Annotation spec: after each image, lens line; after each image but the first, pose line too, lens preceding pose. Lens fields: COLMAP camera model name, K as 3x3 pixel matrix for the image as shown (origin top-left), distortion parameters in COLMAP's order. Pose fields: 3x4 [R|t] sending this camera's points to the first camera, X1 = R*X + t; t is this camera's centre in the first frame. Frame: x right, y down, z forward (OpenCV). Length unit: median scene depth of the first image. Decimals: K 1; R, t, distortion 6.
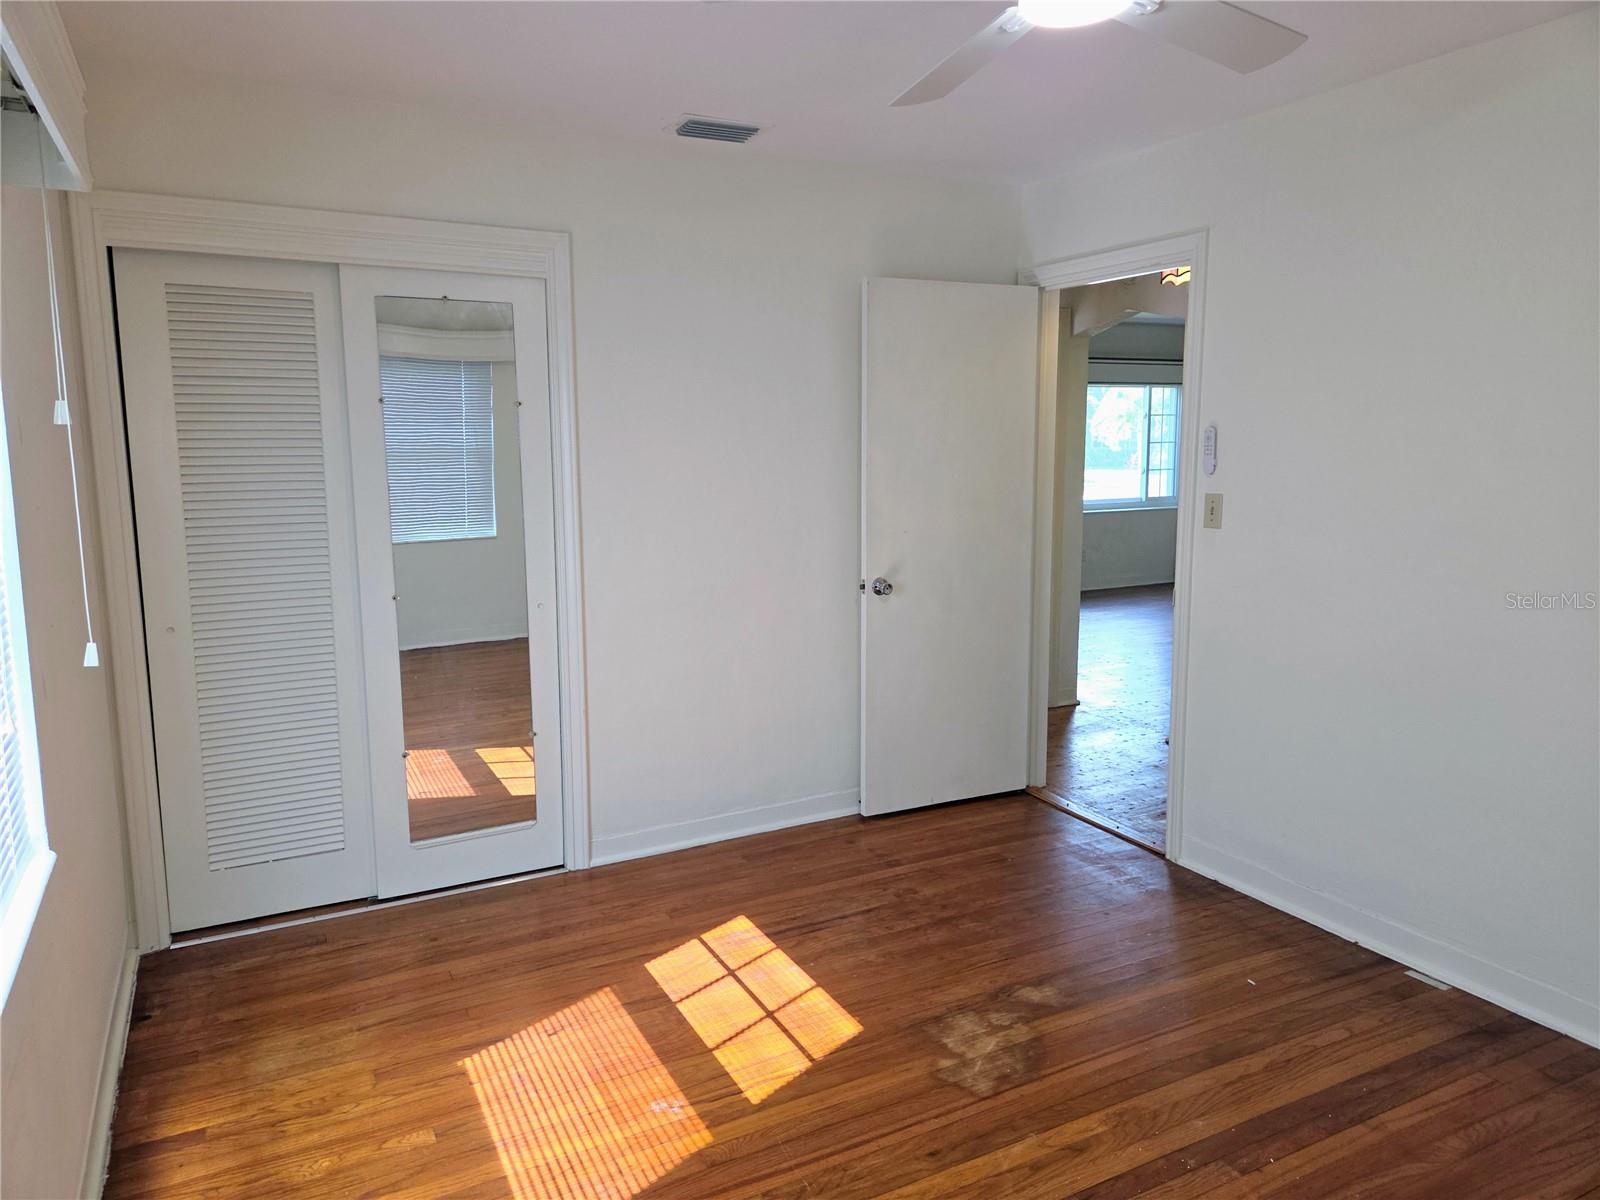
lens RADIAL K [[1077.4, 0, 803.2], [0, 1077.4, 595.9], [0, 0, 1]] dist [0.062991, -0.047053]
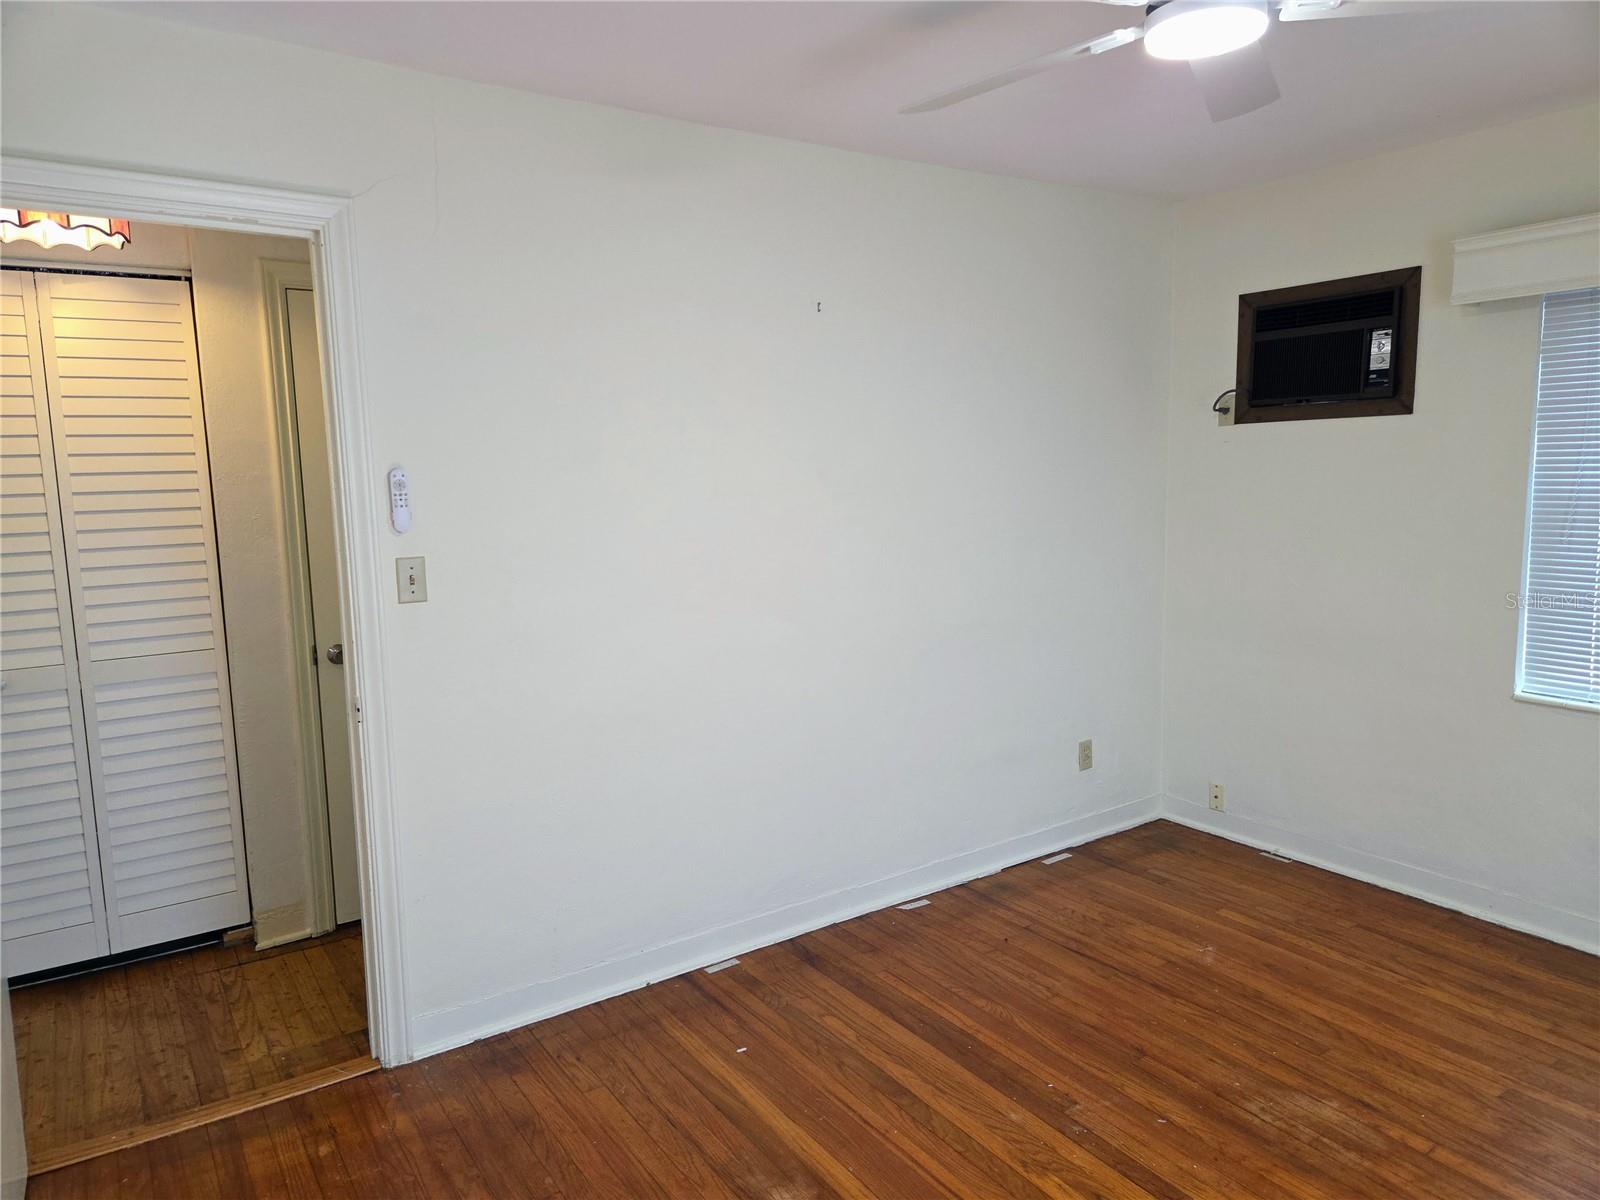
lens RADIAL K [[1077.4, 0, 799.4], [0, 1077.4, 598.5], [0, 0, 1]] dist [0.062991, -0.047053]
pose [[-0.103450, -0.119130, 0.987475, -0.533036], [0.169065, 0.976248, 0.135487, -0.163205], [-0.980161, 0.180964, -0.080852, 1.076438]]
